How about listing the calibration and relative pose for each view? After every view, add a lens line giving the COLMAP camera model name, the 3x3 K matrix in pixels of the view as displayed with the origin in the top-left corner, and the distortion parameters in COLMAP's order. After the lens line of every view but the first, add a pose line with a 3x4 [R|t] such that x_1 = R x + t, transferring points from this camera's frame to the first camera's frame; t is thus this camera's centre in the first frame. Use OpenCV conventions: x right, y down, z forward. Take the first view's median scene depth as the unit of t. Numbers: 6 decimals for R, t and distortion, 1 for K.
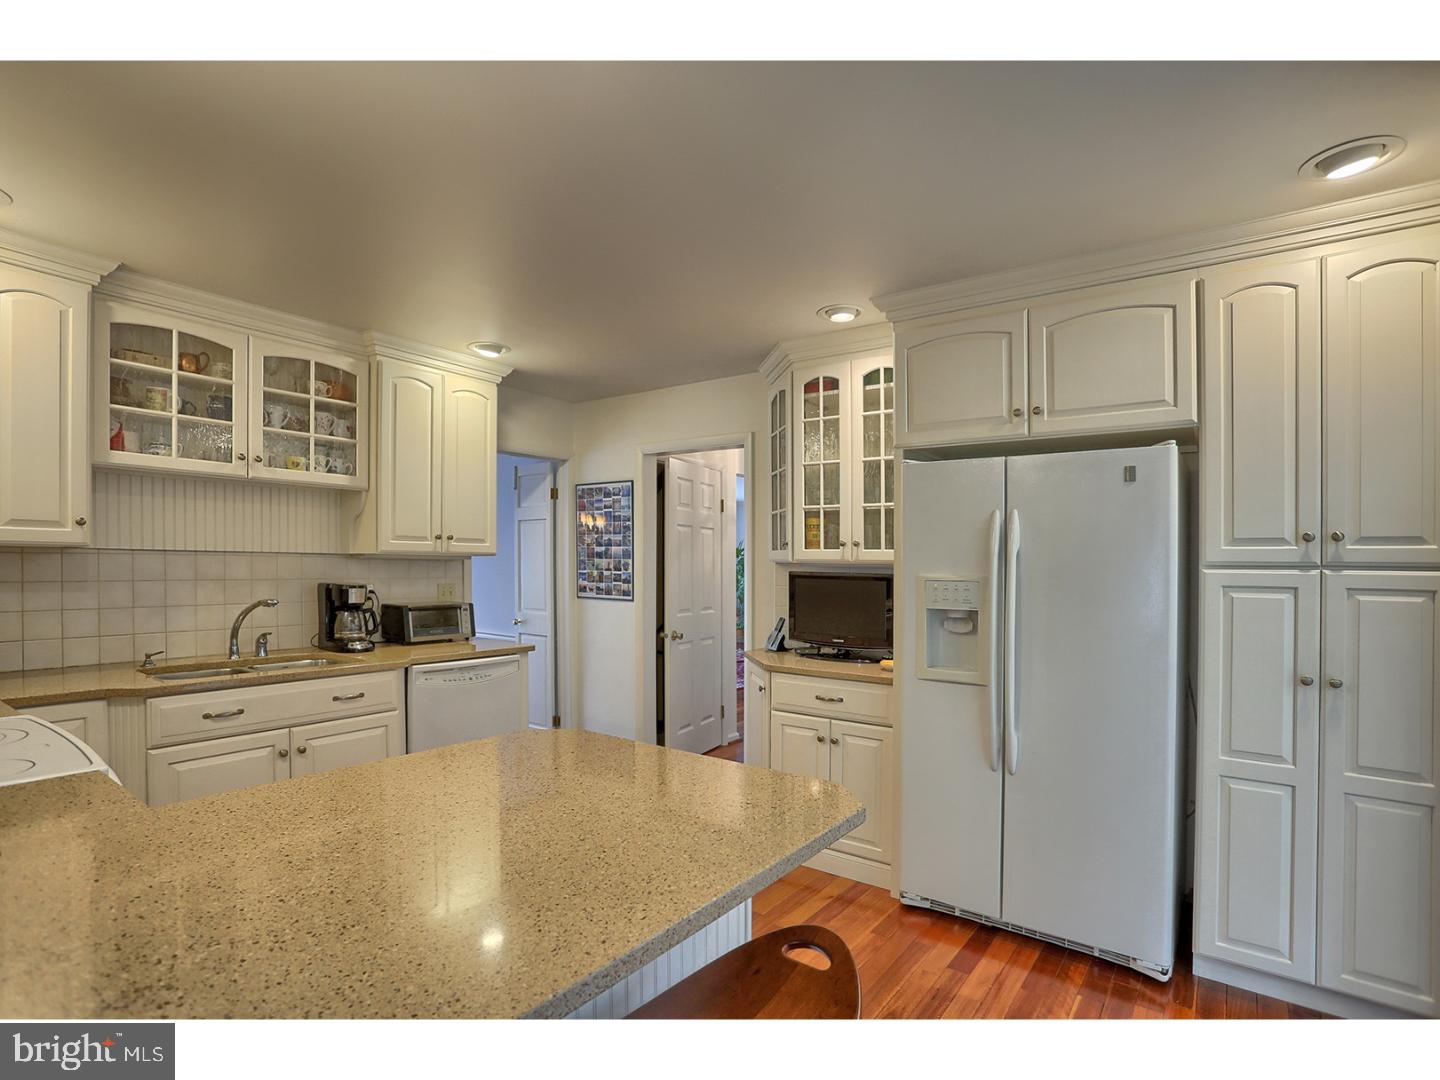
lens RADIAL K [[698.8, 0, 720.0], [0, 698.8, 540.0], [0, 0, 1]] dist [-0.058852, 0.020103]
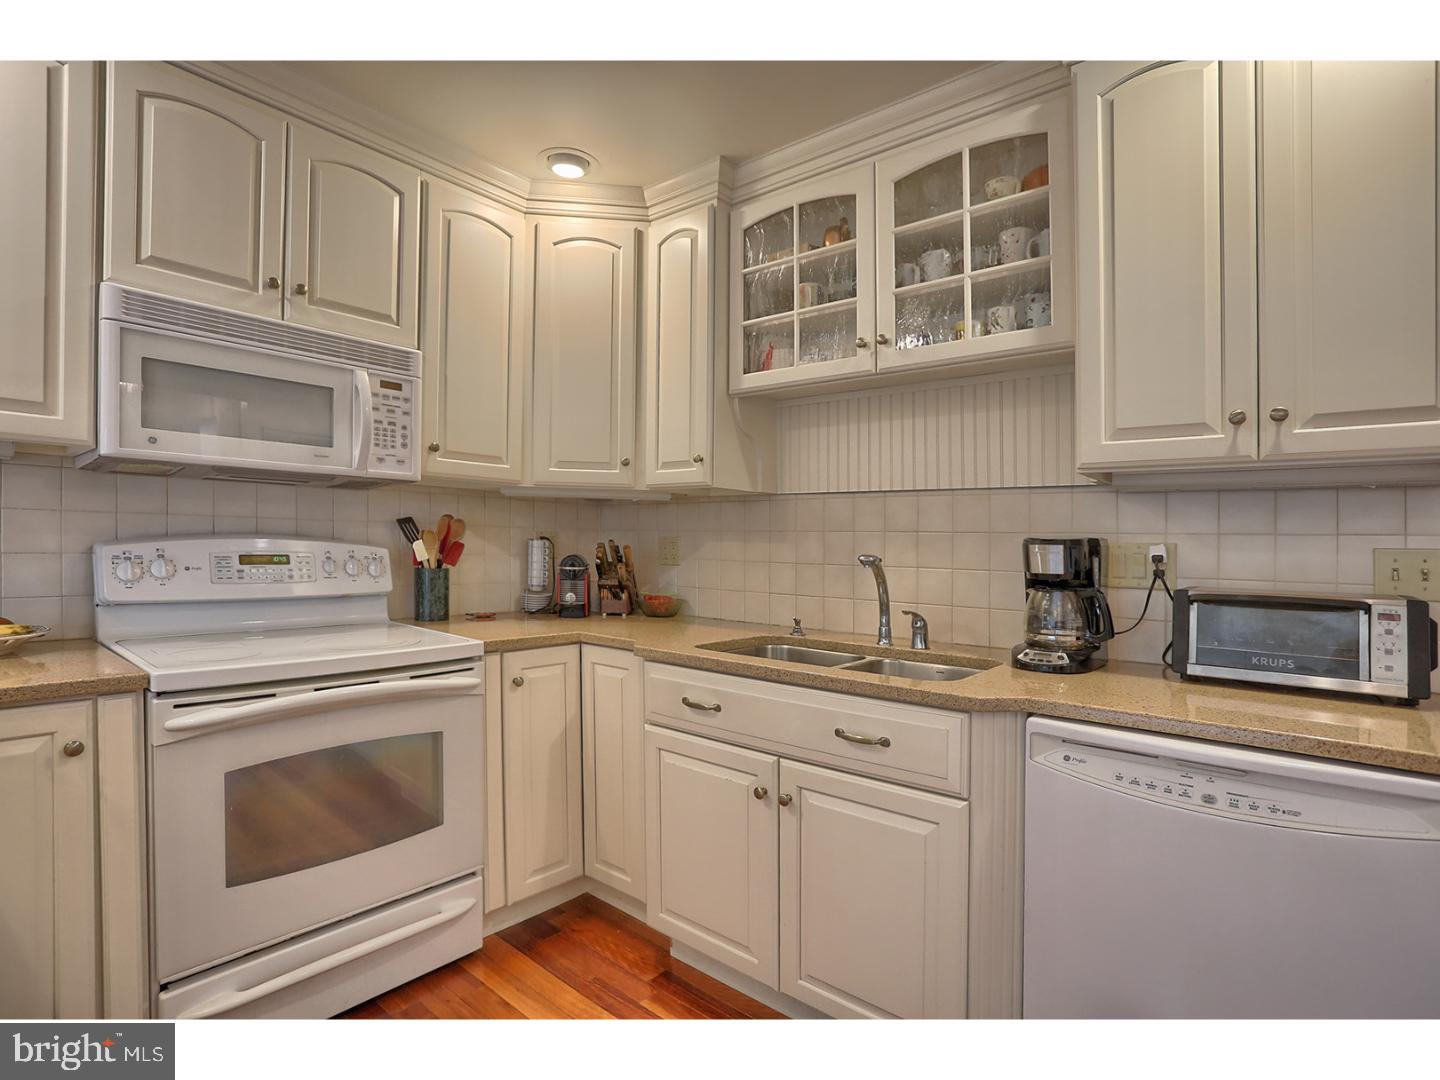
lens RADIAL K [[731.5, 0, 719.1], [0, 731.5, 550.0], [0, 0, 1]] dist [-0.062603, 0.024601]
pose [[-0.070382, -0.011783, -0.997451, 0.016987], [0.009437, 0.999878, -0.012478, 0.084884], [0.997475, -0.010291, -0.070262, 0.860366]]
